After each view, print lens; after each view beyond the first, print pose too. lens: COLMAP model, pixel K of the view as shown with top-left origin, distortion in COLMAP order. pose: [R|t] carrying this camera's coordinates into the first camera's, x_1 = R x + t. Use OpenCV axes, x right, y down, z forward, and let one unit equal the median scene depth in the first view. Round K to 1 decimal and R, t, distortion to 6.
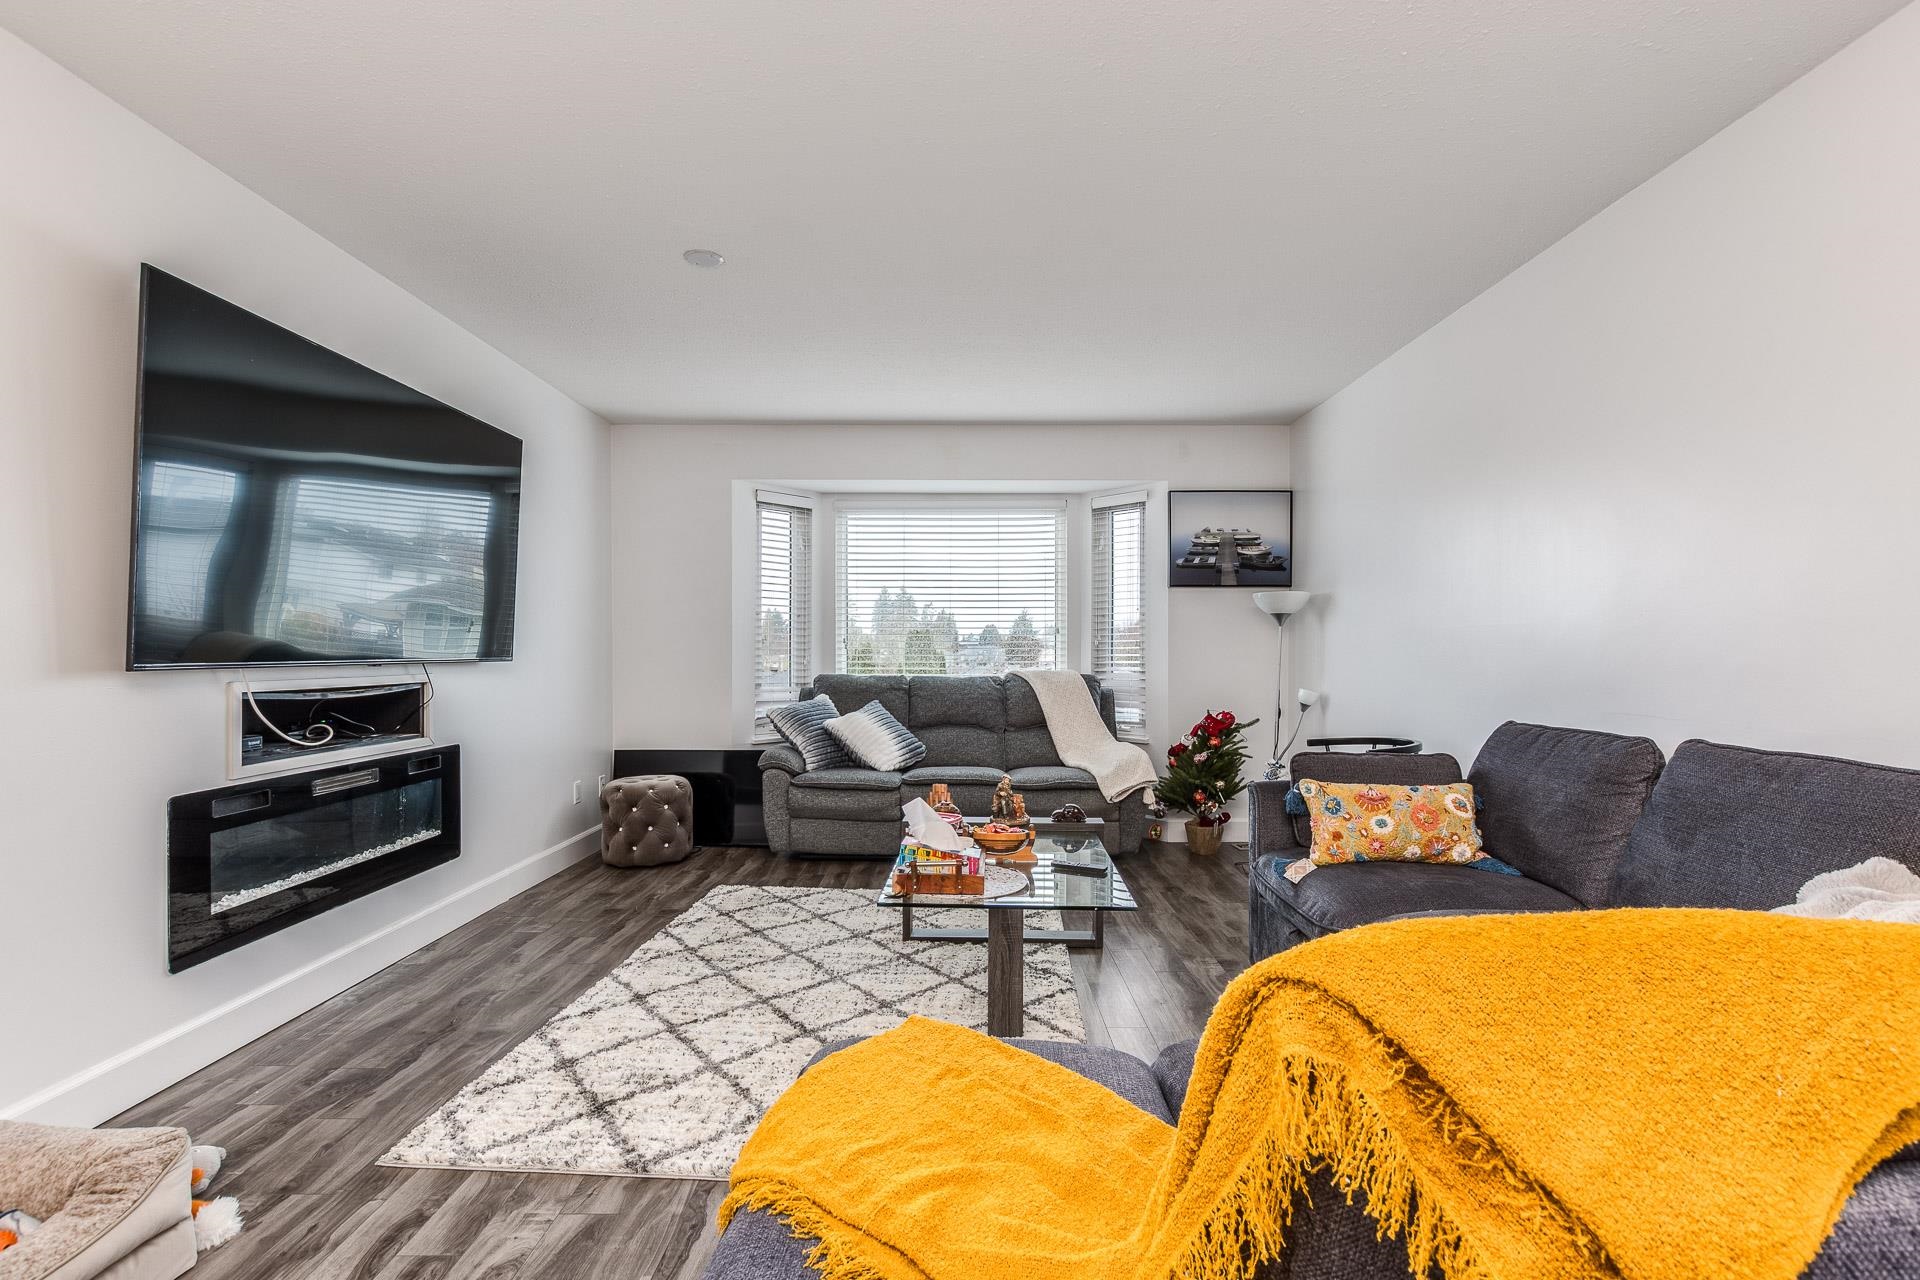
lens RADIAL K [[853.3, 0, 964.2], [0, 853.3, 641.3], [0, 0, 1]] dist [0.004344, -0.000196]
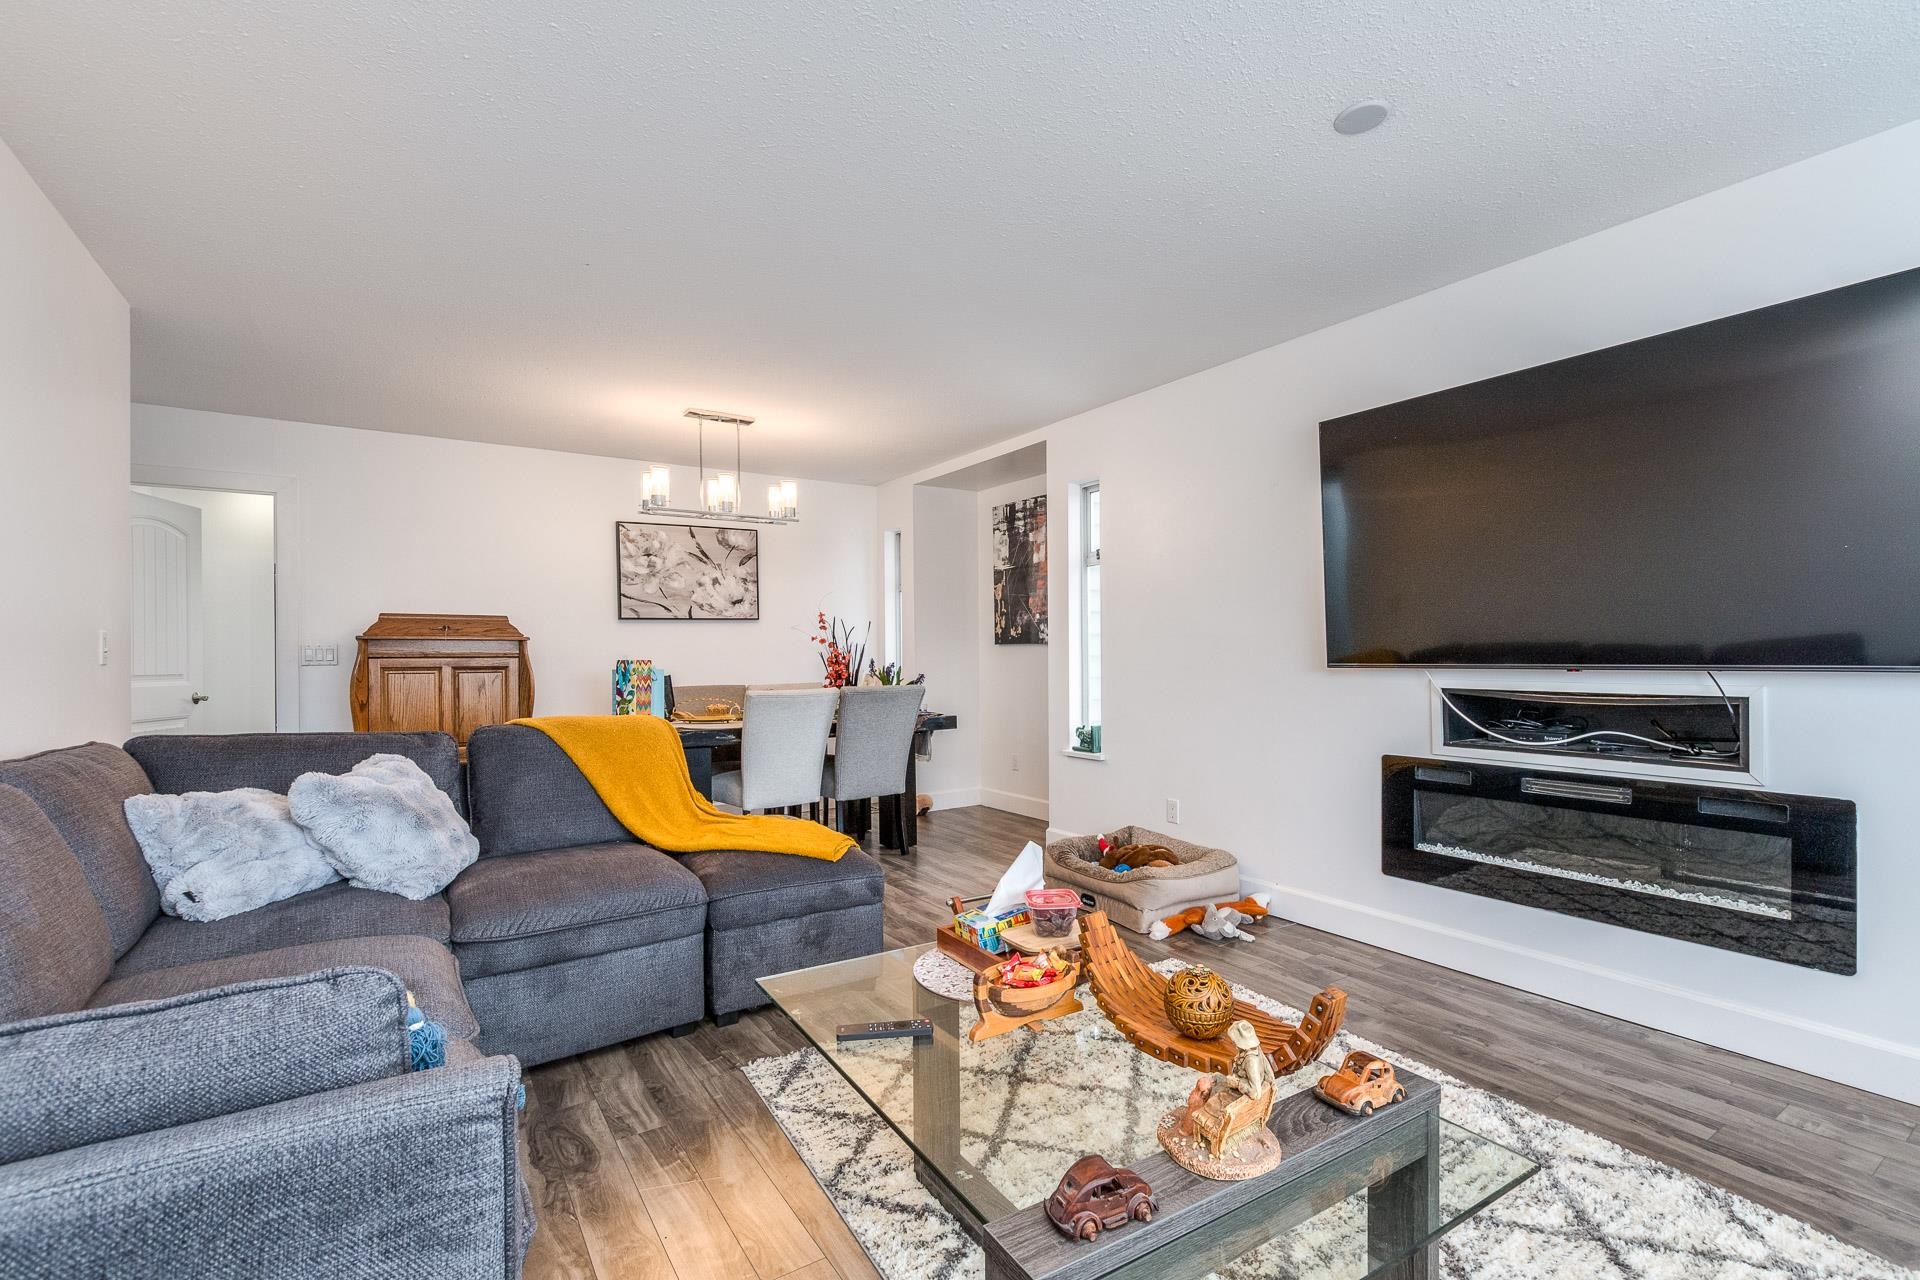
lens RADIAL K [[853.3, 0, 959.8], [0, 853.3, 645.5], [0, 0, 1]] dist [0.004344, -0.000196]
pose [[-0.835349, -0.001716, -0.549717, 0.250484], [0.010518, 0.999762, -0.019104, 0.006711], [0.549619, -0.021740, -0.835133, 0.919152]]
